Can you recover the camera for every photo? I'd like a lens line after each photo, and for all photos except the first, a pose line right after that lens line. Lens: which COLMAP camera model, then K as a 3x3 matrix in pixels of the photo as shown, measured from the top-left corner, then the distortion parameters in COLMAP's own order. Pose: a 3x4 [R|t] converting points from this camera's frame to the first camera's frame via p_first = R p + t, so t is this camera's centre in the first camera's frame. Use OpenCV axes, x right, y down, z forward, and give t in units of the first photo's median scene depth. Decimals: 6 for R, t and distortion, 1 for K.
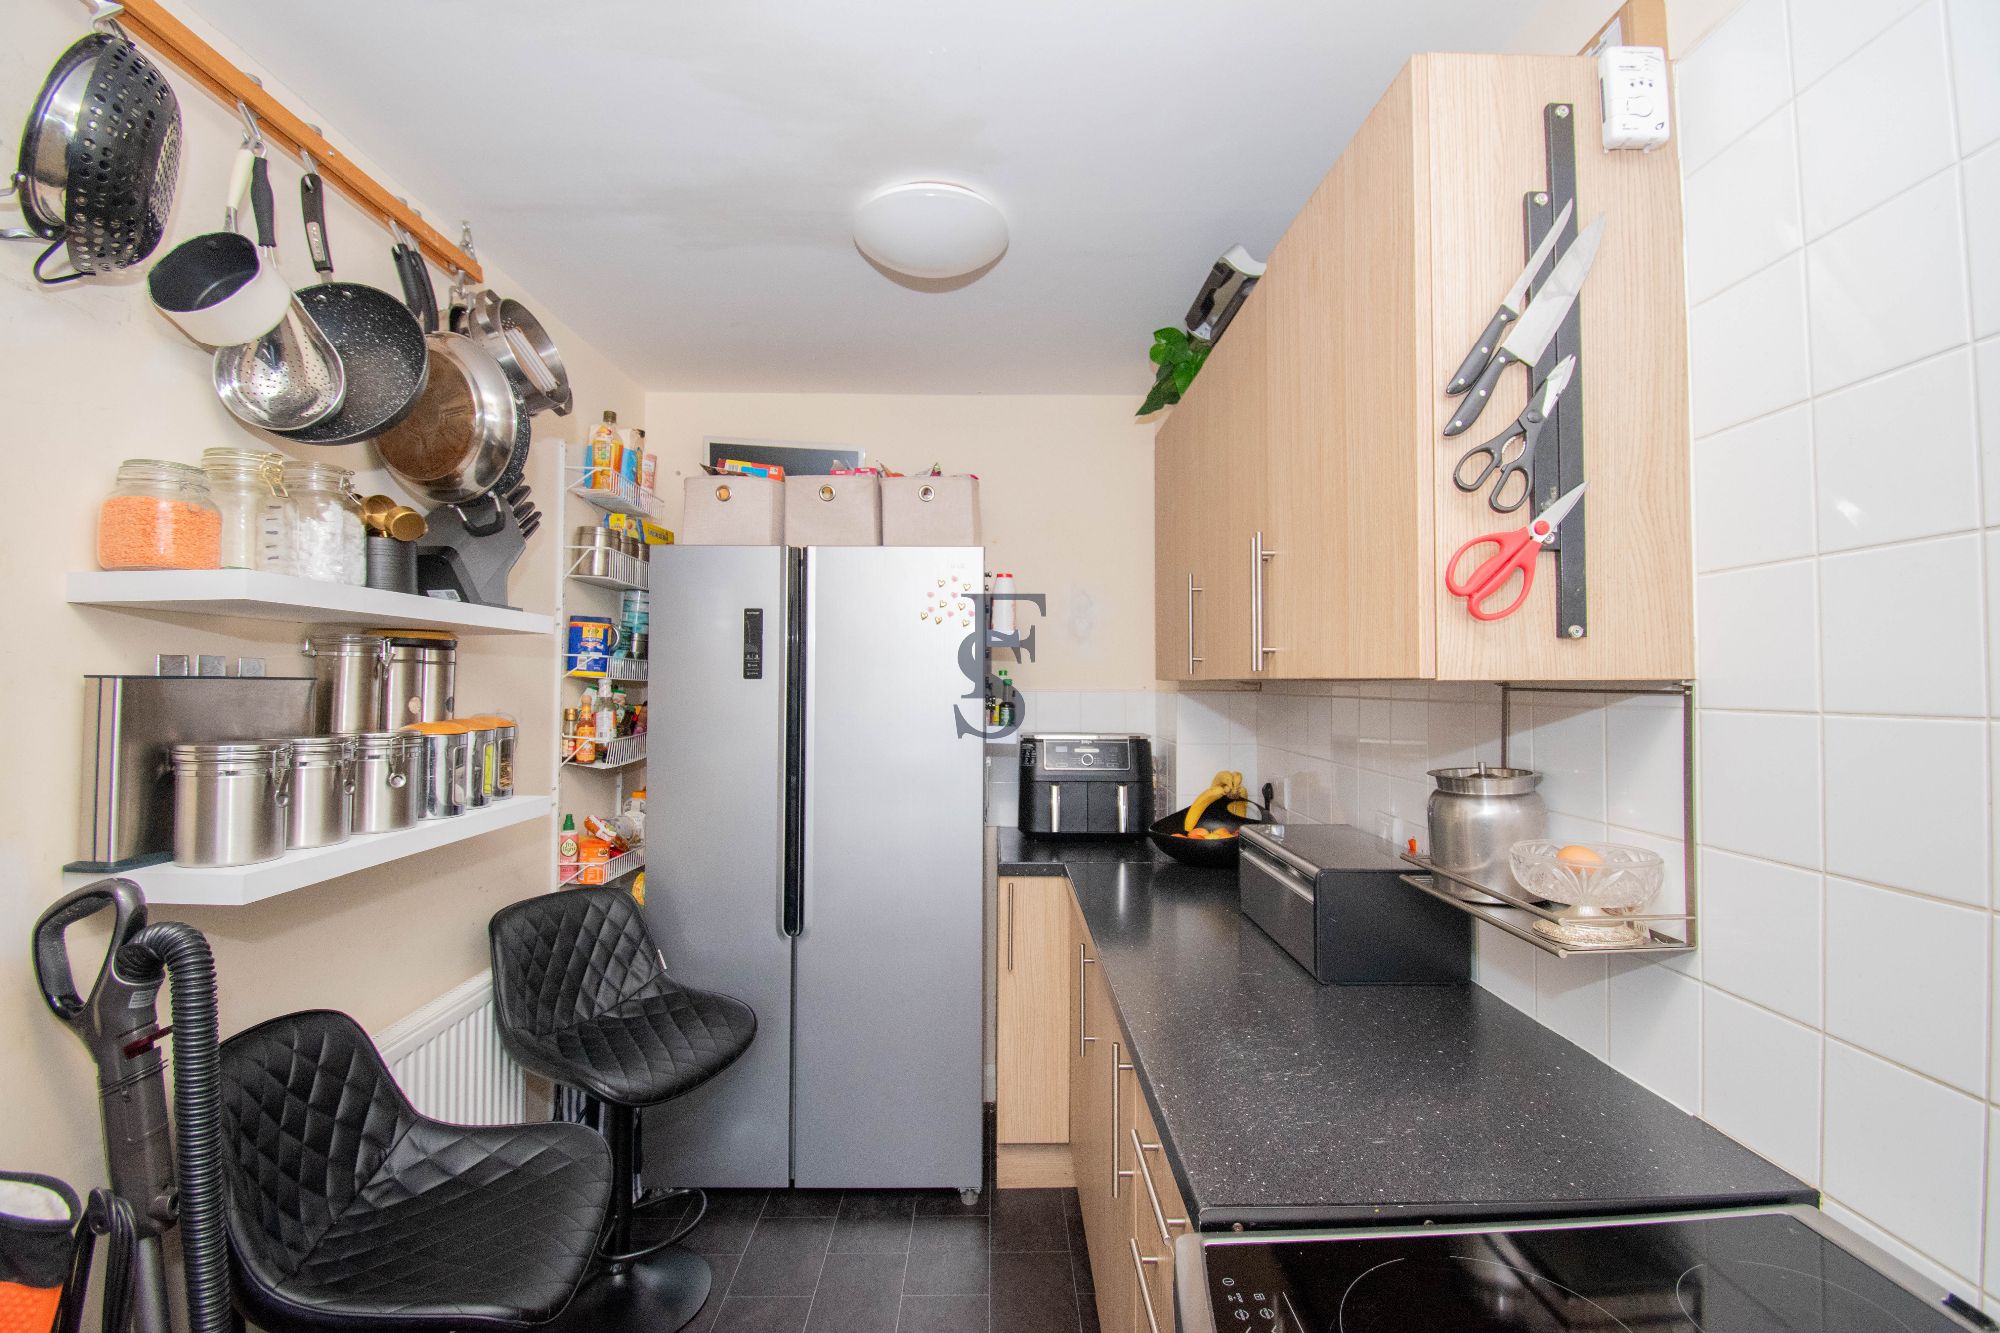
lens RADIAL K [[857.7, 0, 1000.0], [0, 857.7, 666.5], [0, 0, 1]] dist [0.000107, 0.000011]
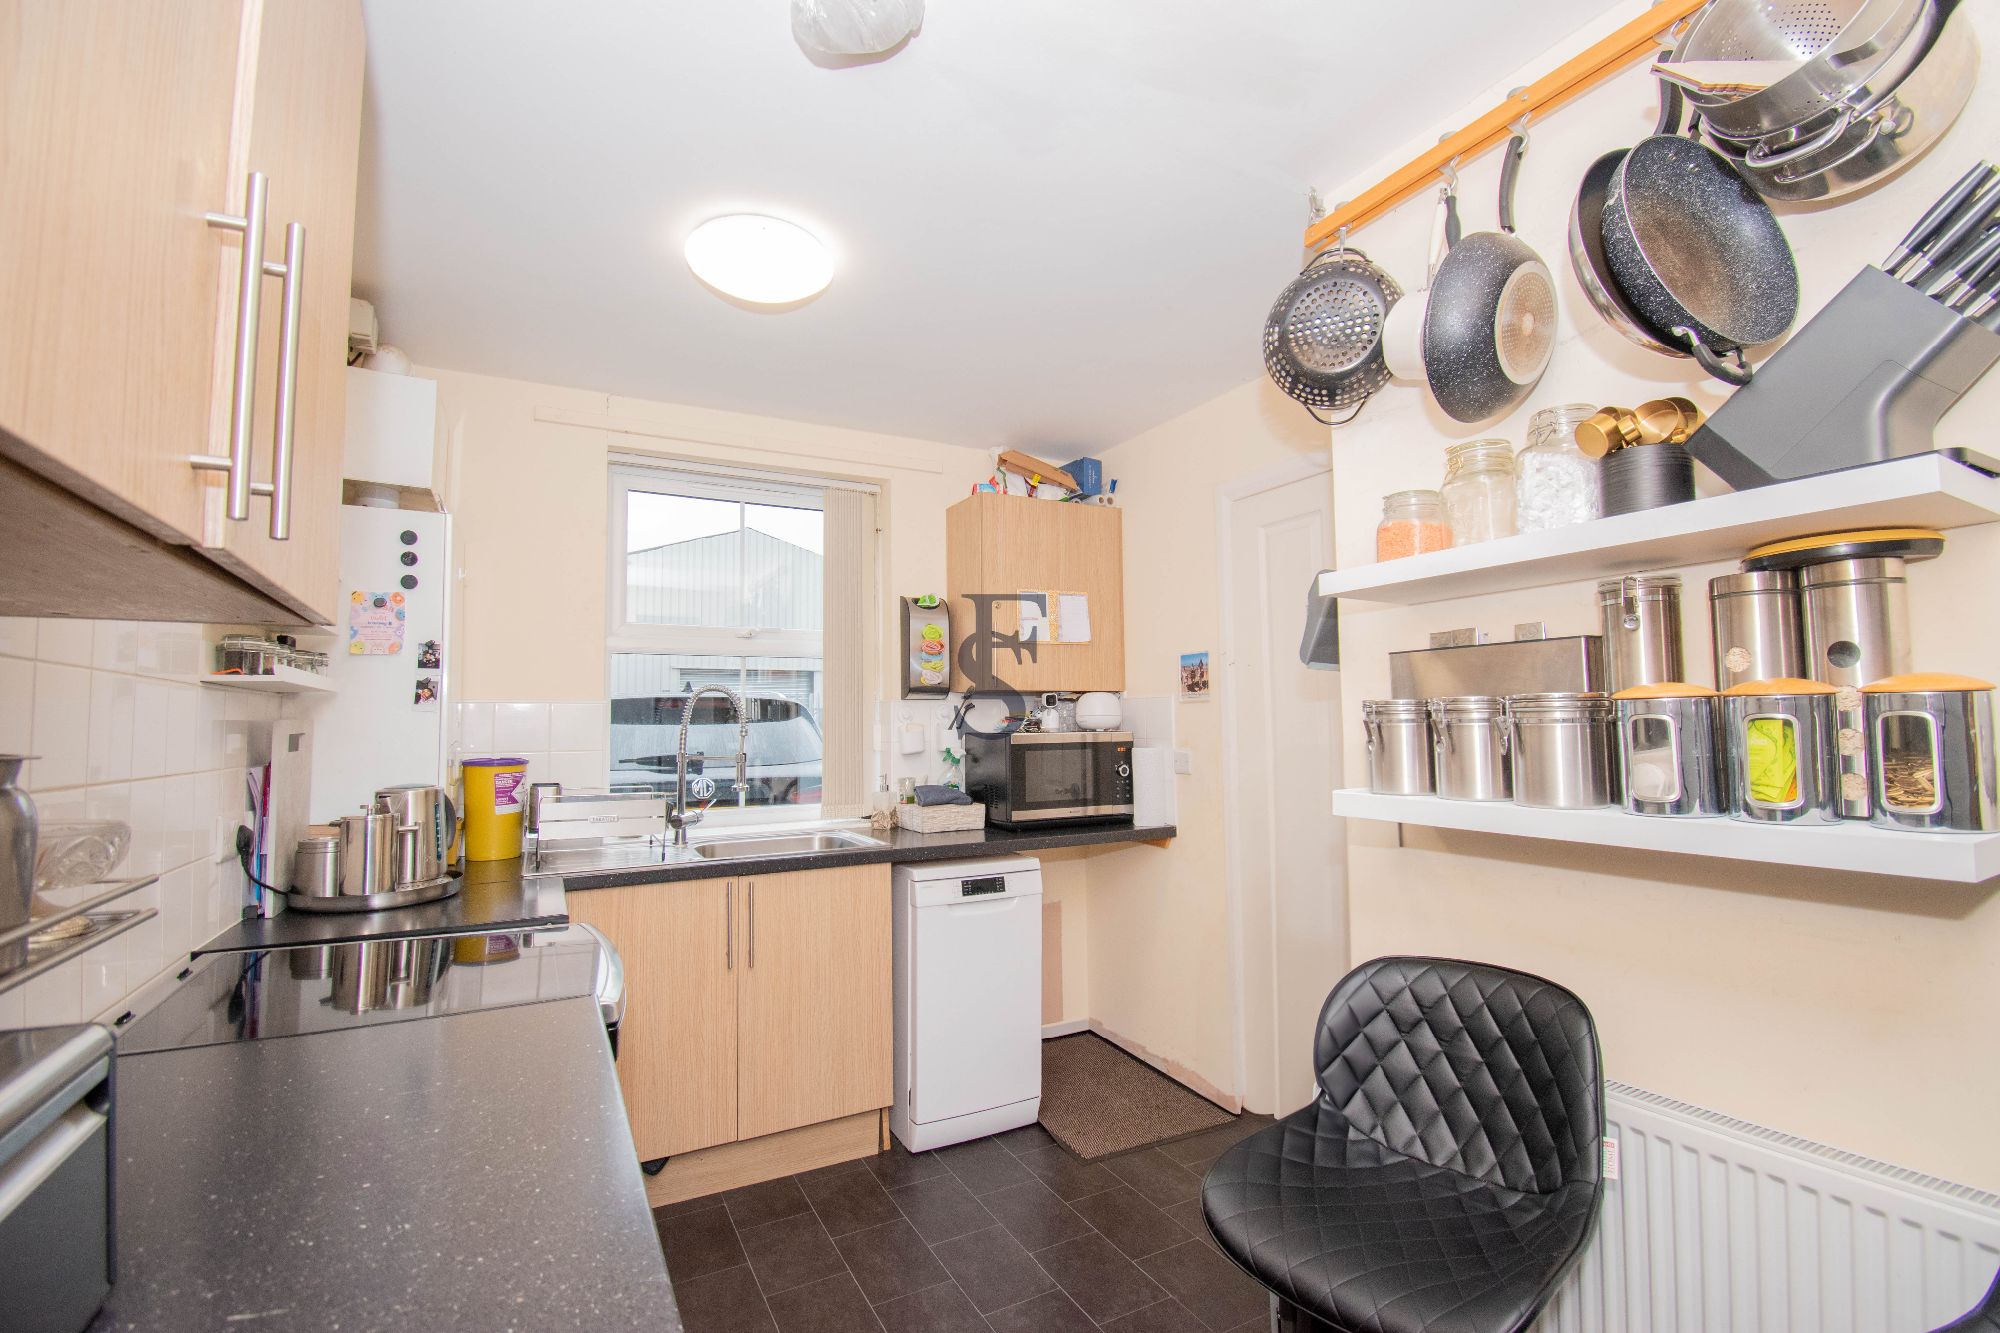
lens RADIAL K [[878.5, 0, 1000.0], [0, 878.5, 666.5], [0, 0, 1]] dist [-0.043414, -0.000117]
pose [[-0.885131, -0.017626, -0.465009, 0.224688], [0.022956, 0.996412, -0.081465, 0.111643], [0.464776, -0.082781, -0.881550, 1.585397]]
